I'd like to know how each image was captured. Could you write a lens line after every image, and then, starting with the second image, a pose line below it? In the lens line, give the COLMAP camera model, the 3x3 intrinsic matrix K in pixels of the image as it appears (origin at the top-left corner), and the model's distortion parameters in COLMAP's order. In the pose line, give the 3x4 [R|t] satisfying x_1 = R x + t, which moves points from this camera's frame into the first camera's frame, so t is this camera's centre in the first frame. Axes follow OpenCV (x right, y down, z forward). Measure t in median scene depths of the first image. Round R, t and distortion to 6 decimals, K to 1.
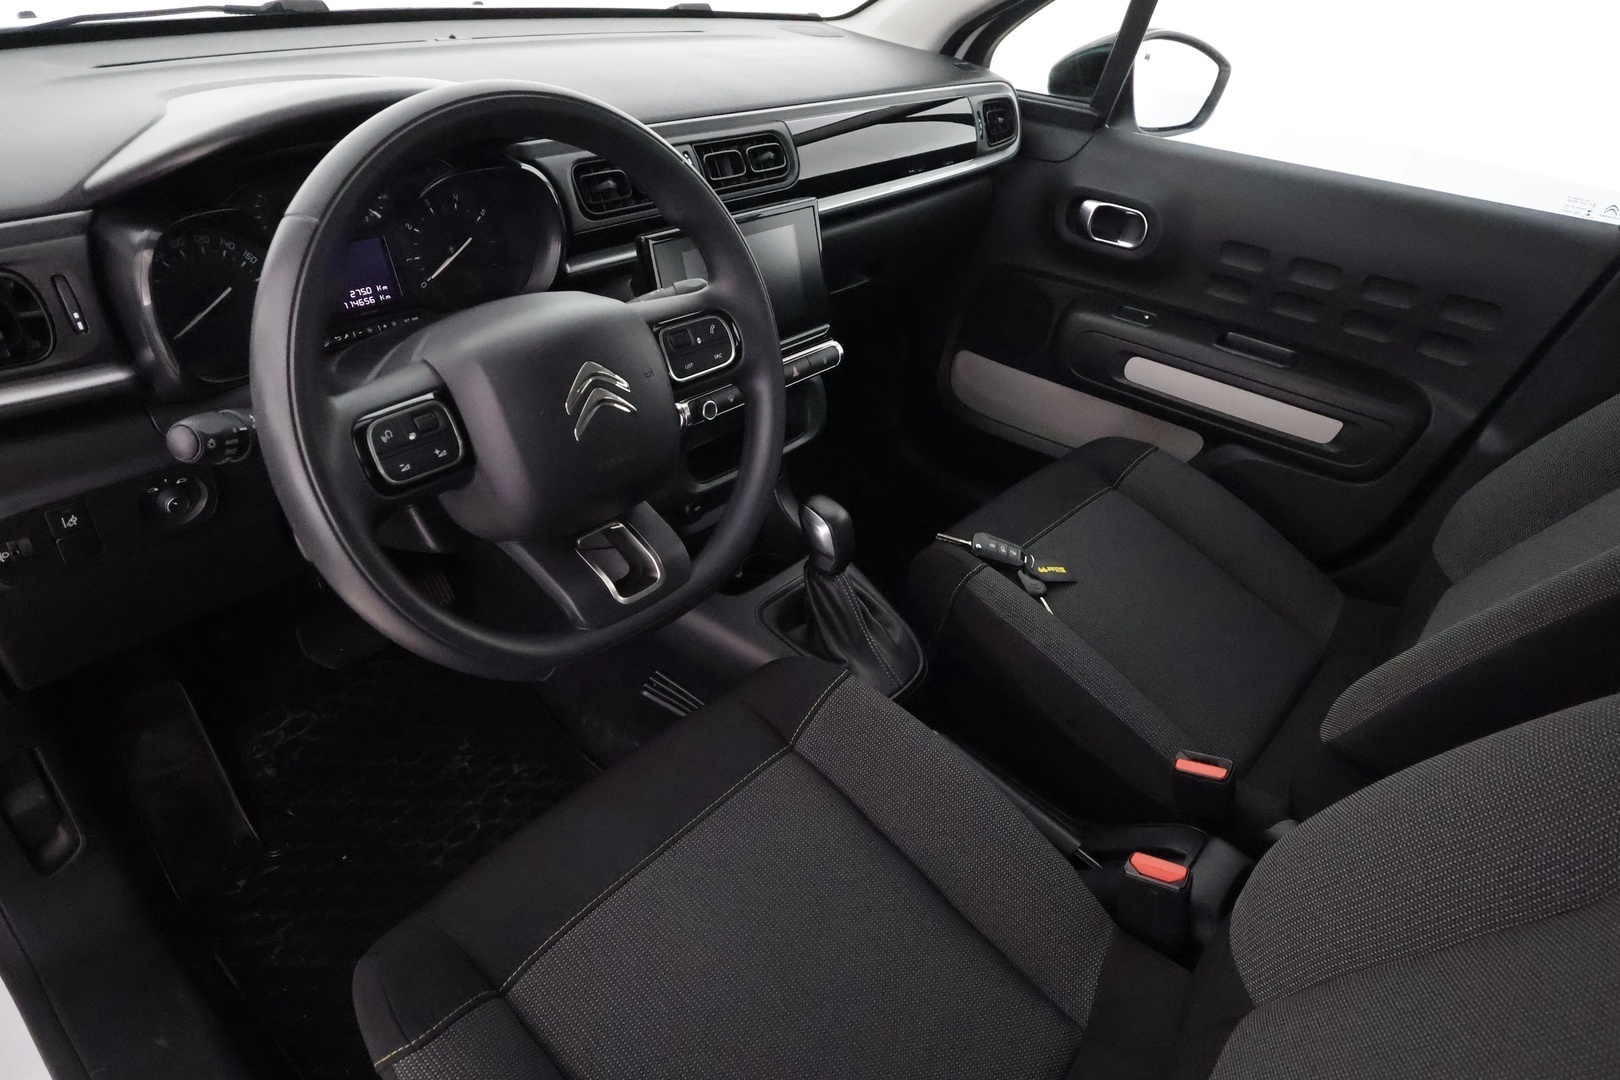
lens RADIAL K [[967.5, 0, 817.8], [0, 967.5, 544.0], [0, 0, 1]] dist [-0.001025, 0.002256]
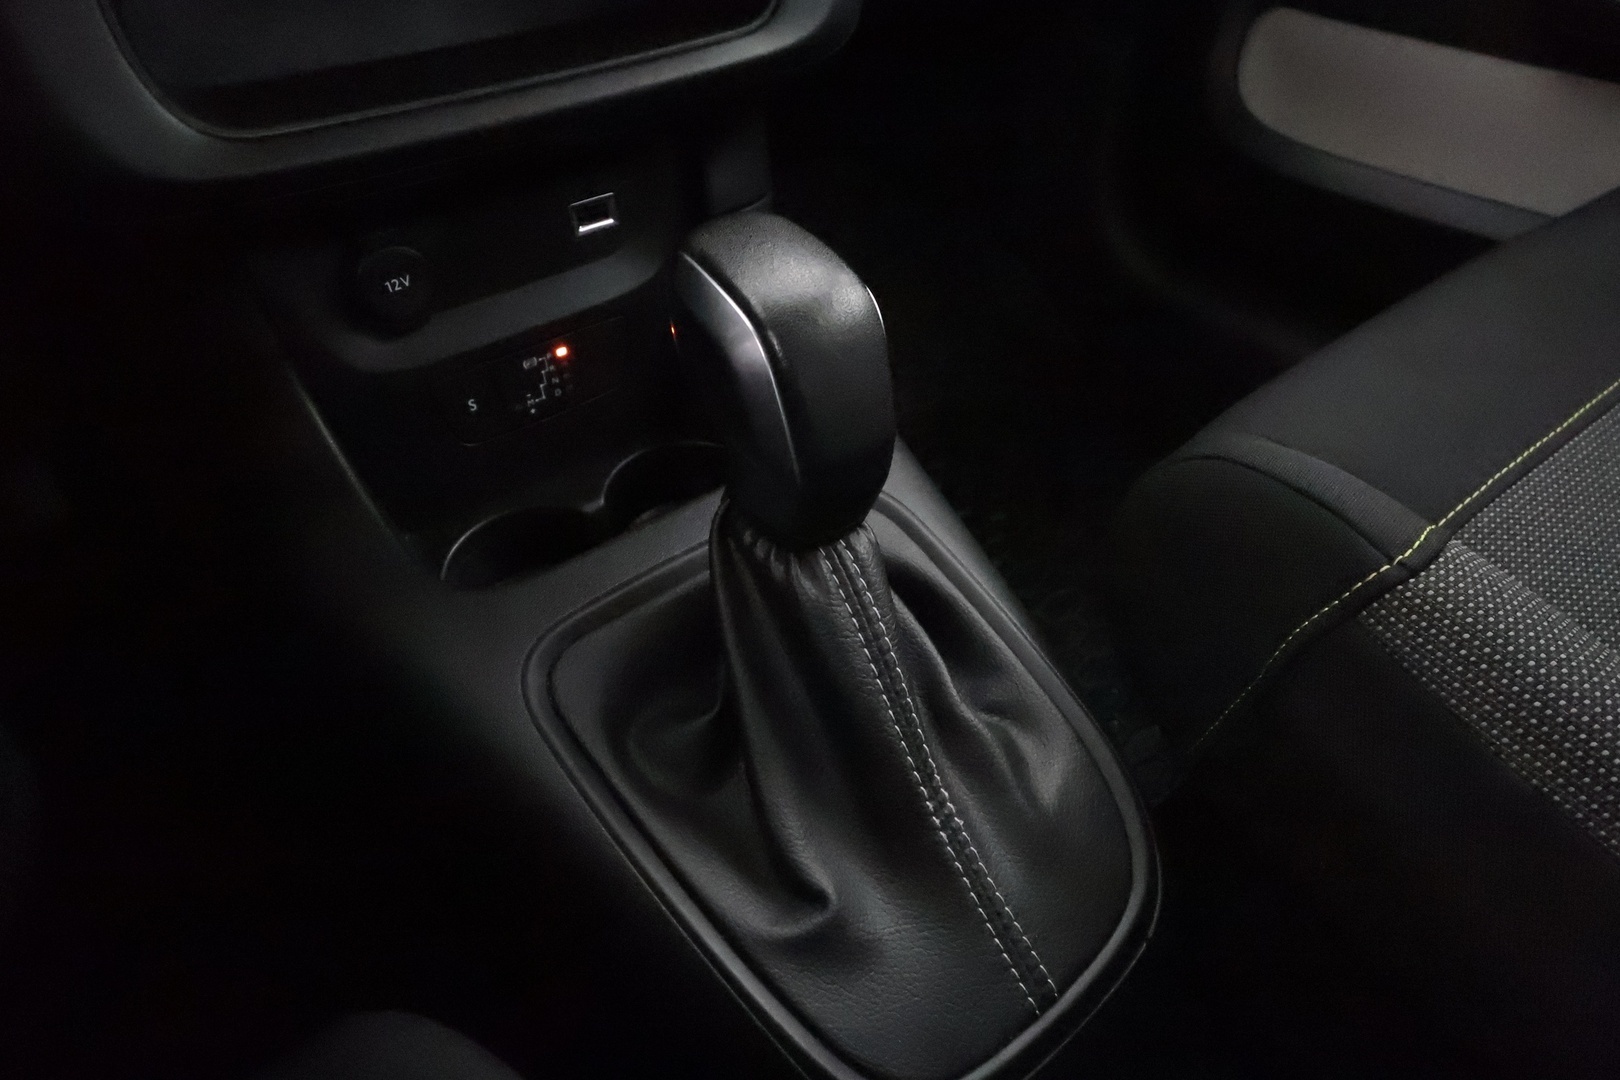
lens RADIAL K [[967.5, 0, 817.8], [0, 967.5, 544.0], [0, 0, 1]] dist [-0.001025, 0.002256]
pose [[0.981104, 0.065726, -0.181974, 0.063951], [-0.043122, 0.991156, 0.125500, -0.000326], [0.188613, -0.115281, 0.975262, 0.741226]]
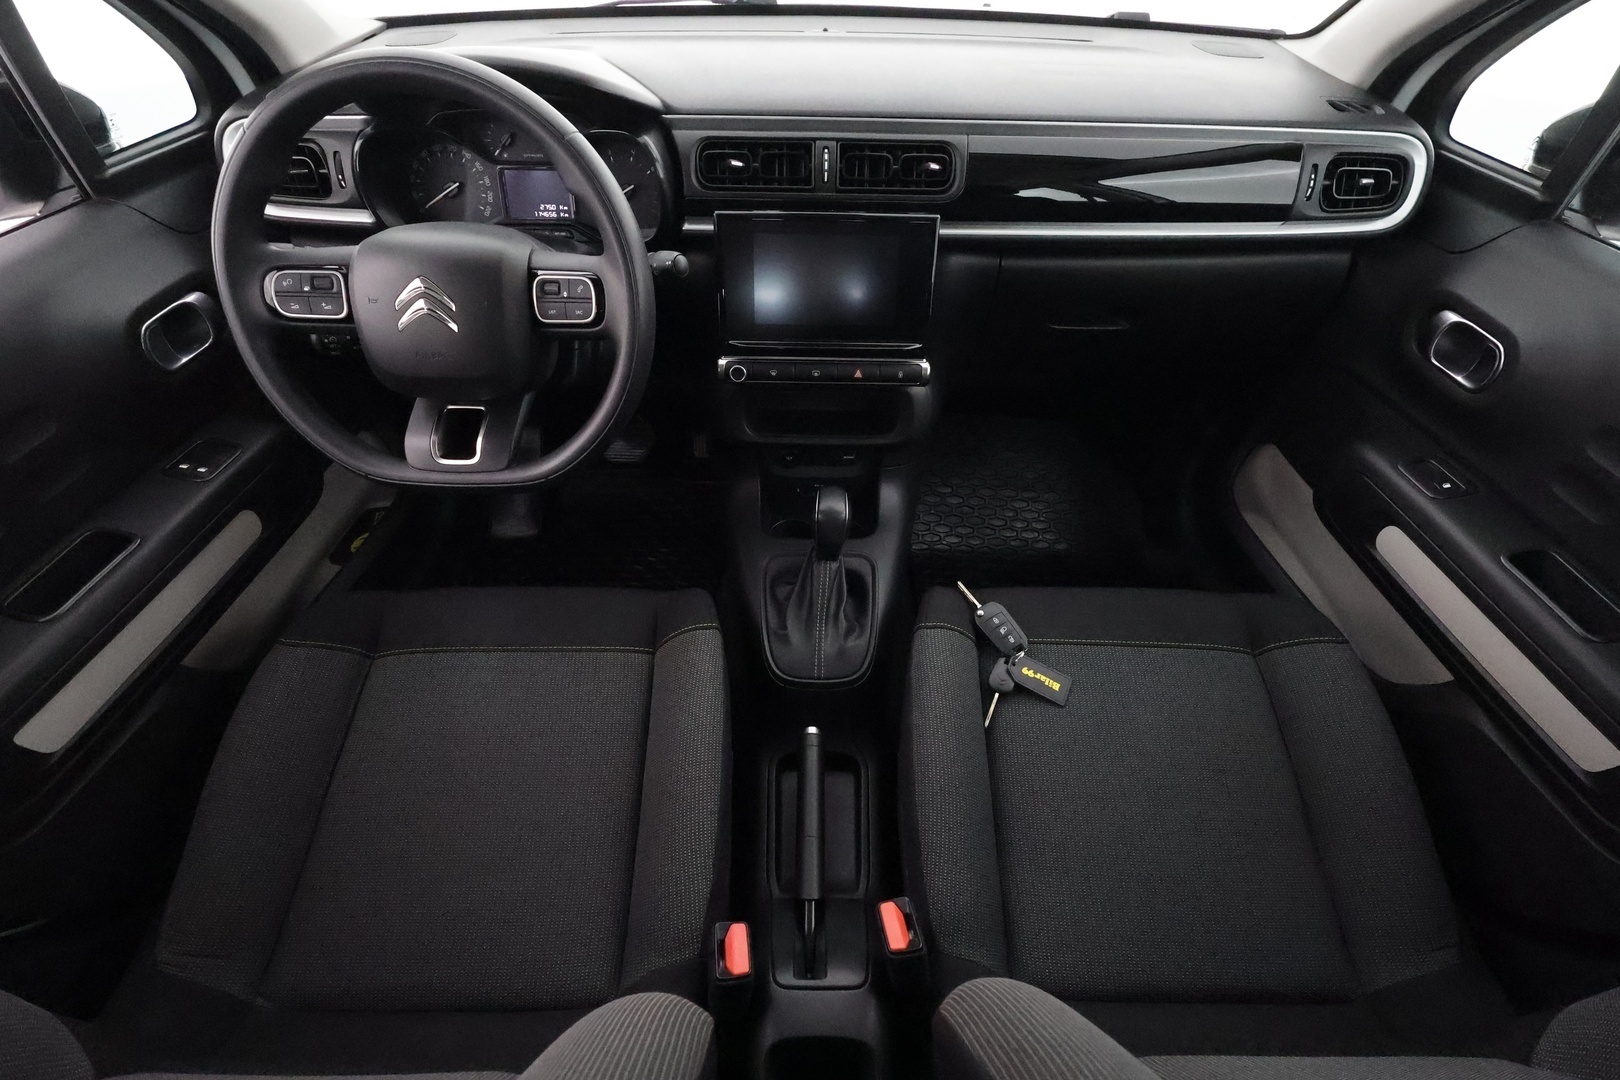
lens RADIAL K [[748.6, 0, 805.4], [0, 748.6, 537.8], [0, 0, 1]] dist [0.003515, 0.000443]
pose [[0.644470, 0.463098, -0.608440, 0.502911], [-0.400007, 0.882353, 0.247886, -0.190080], [0.651654, 0.083625, 0.753892, 0.335727]]
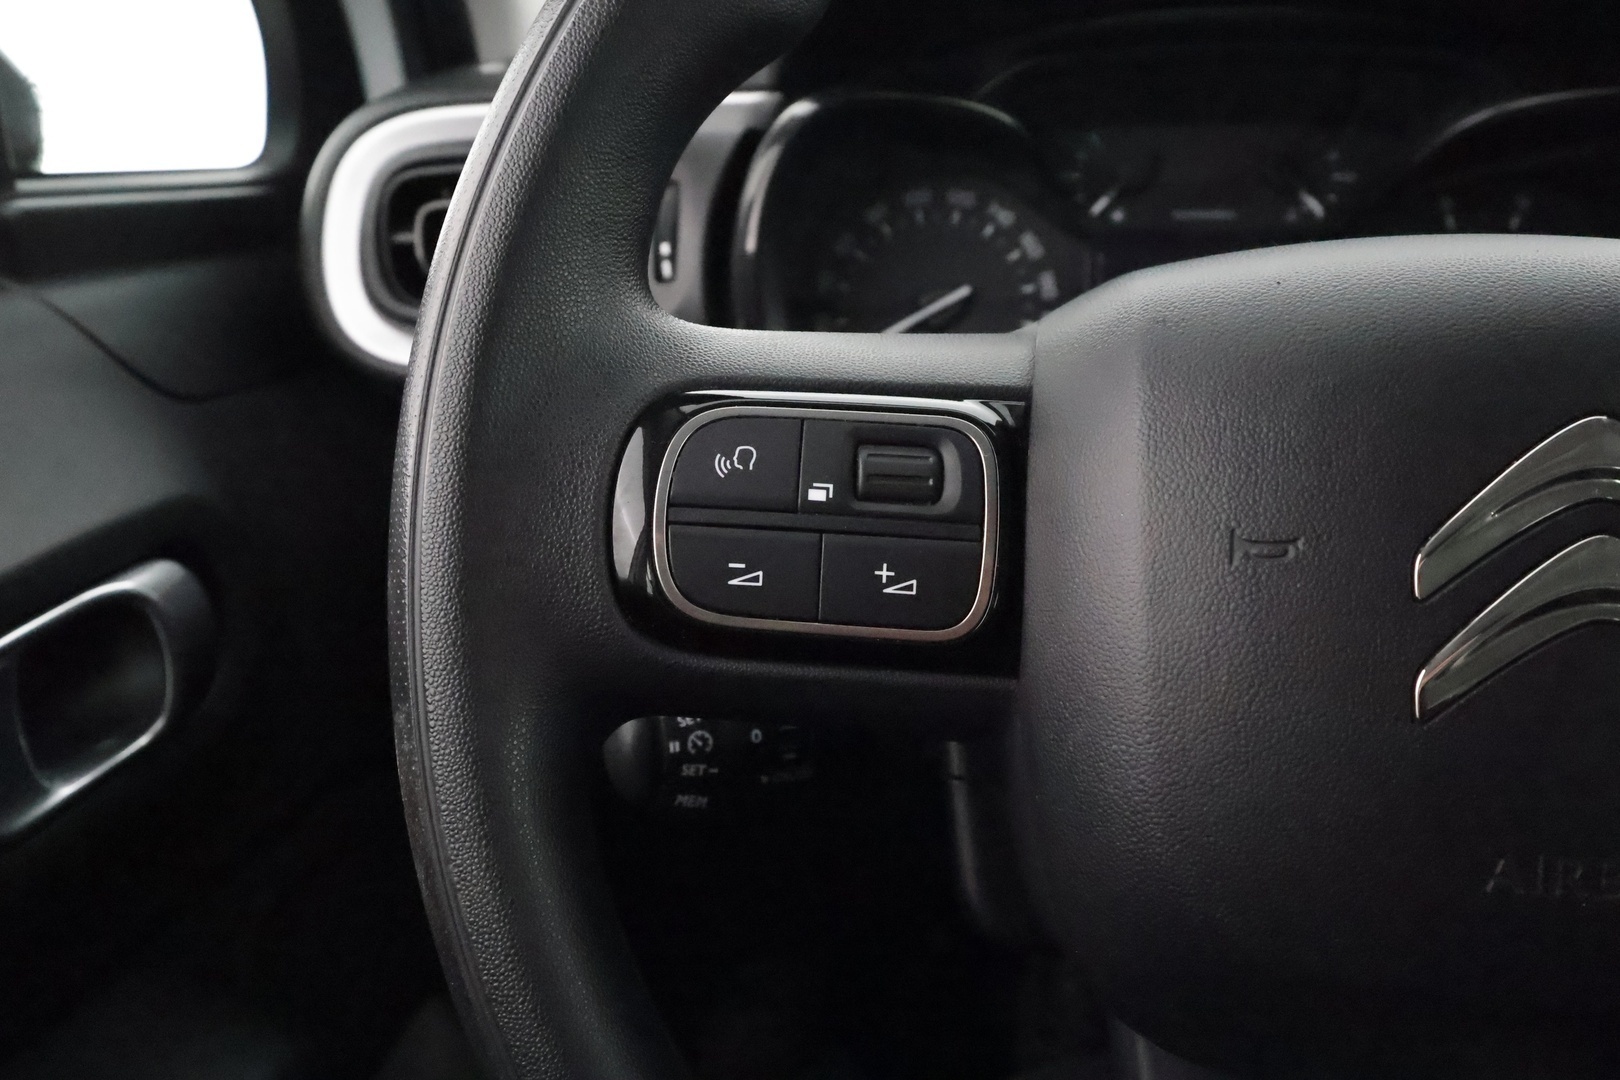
lens RADIAL K [[1263.2, 0, 810.0], [0, 1263.2, 540.0], [0, 0, 1]] dist [-0.005031, -0.006376]
pose [[0.560289, 0.190757, -0.806032, -0.056998], [-0.428936, 0.899296, -0.085333, -0.033049], [0.708583, 0.393547, 0.585688, 0.399555]]
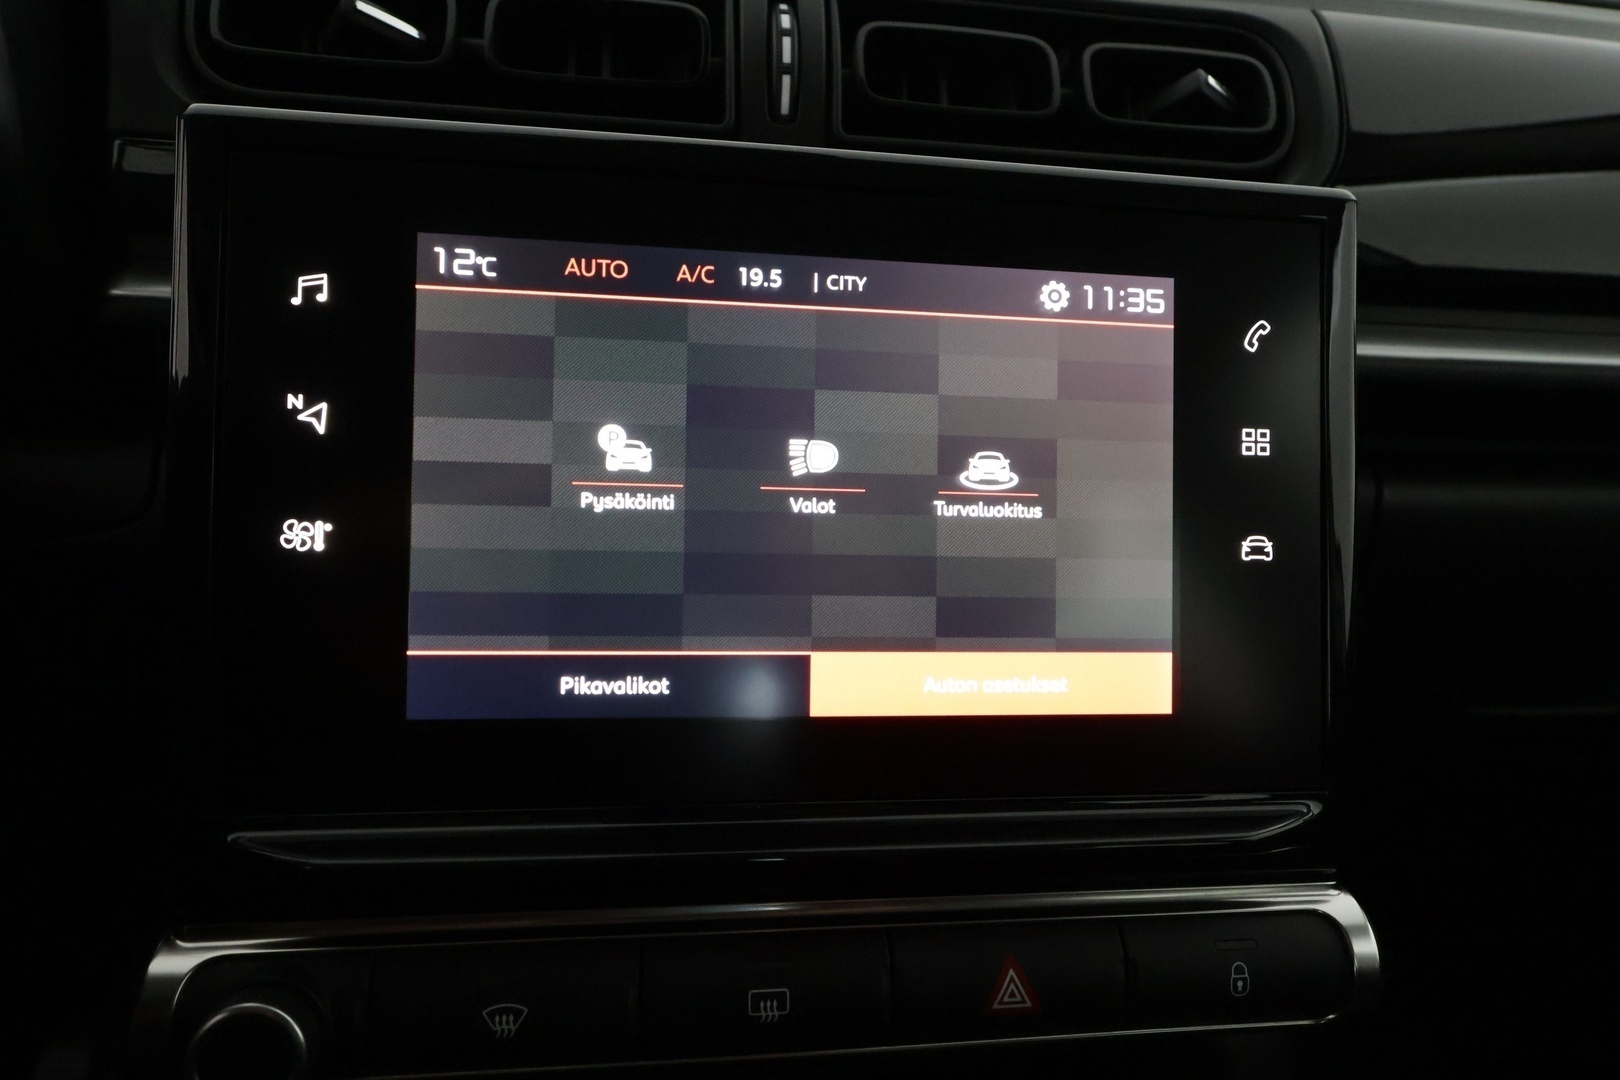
lens RADIAL K [[967.5, 0, 817.8], [0, 967.5, 544.0], [0, 0, 1]] dist [-0.001025, 0.002256]
pose [[0.749944, 0.143579, -0.645732, 0.054309], [-0.370056, 0.900185, -0.229620, -0.188578], [0.548310, 0.411159, 0.728220, 0.771383]]
